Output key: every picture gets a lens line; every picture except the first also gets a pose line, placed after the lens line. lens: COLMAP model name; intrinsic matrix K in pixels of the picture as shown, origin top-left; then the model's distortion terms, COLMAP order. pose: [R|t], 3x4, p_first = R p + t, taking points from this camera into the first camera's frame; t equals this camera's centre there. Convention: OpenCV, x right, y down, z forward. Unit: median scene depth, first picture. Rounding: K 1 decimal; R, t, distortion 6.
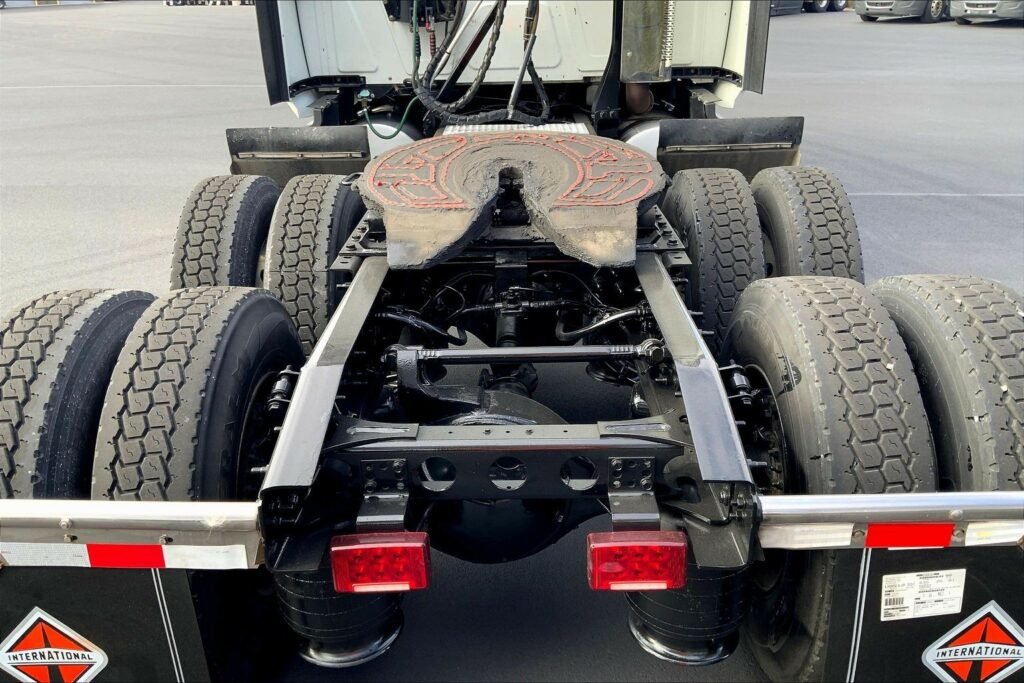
lens RADIAL K [[846.1, 0, 510.7], [0, 846.1, 350.3], [0, 0, 1]] dist [0.106660, -0.182931]
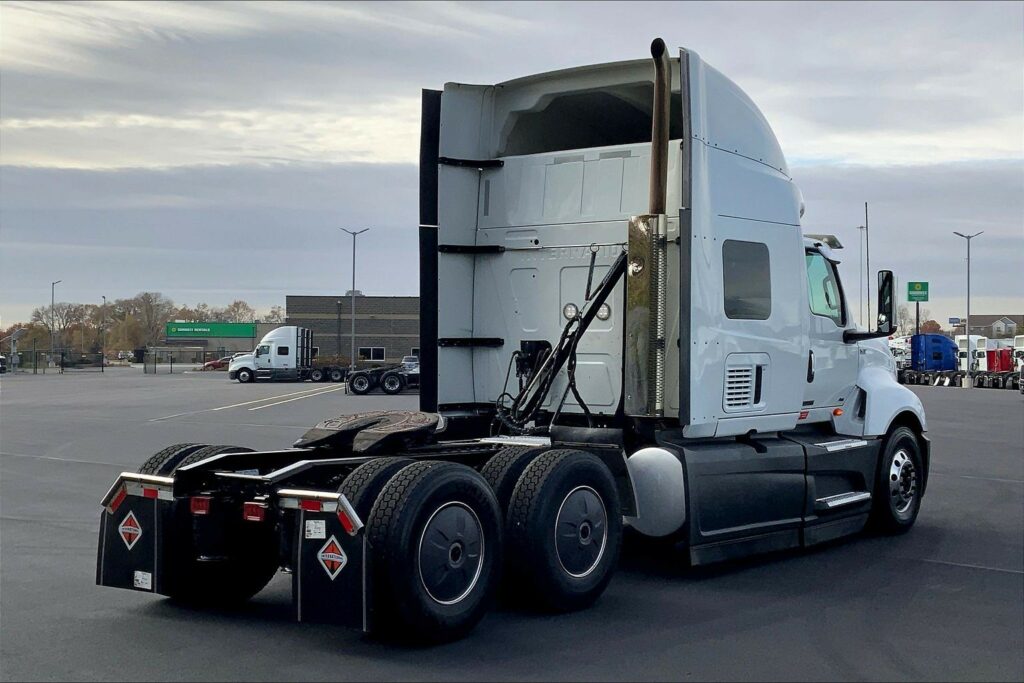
lens RADIAL K [[1420.0, 0, 478.4], [0, 1420.0, 337.5], [0, 0, 1]] dist [0.094275, 0.000000]
pose [[0.785448, 0.023344, -0.618488, 1.905306], [-0.271975, 0.910656, -0.311023, 0.508099], [0.555969, 0.412505, 0.721622, -1.230065]]
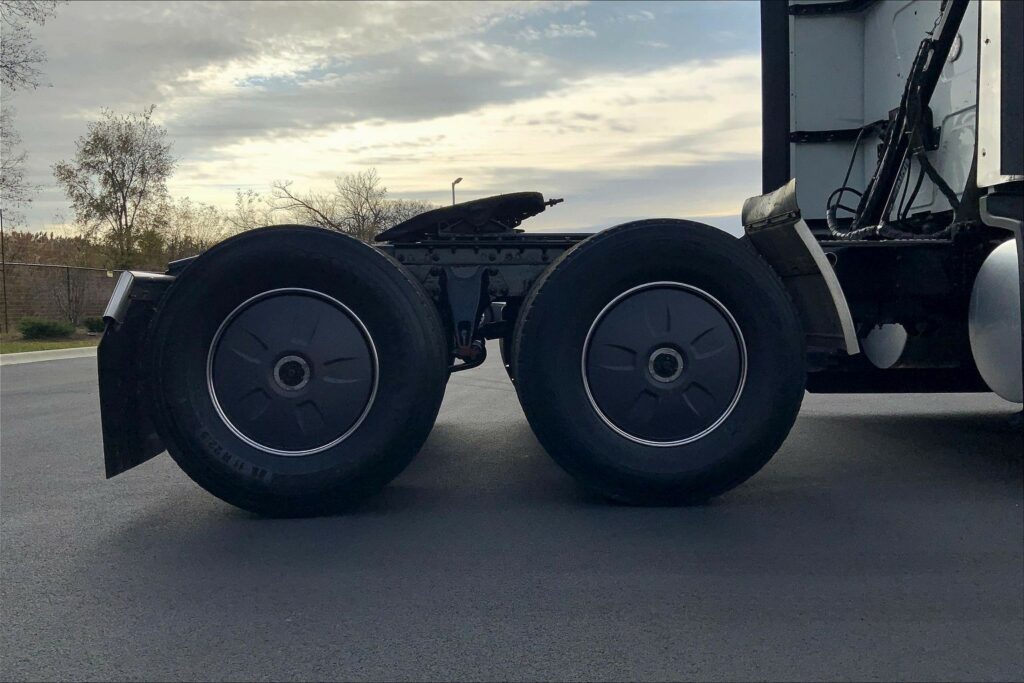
lens RADIAL K [[846.1, 0, 511.9], [0, 846.1, 340.6], [0, 0, 1]] dist [0.106660, -0.182931]
pose [[0.078134, 0.080066, -0.993723, 1.249508], [-0.388814, 0.920285, 0.043578, -0.063764], [0.917997, 0.382969, 0.103037, 0.782370]]
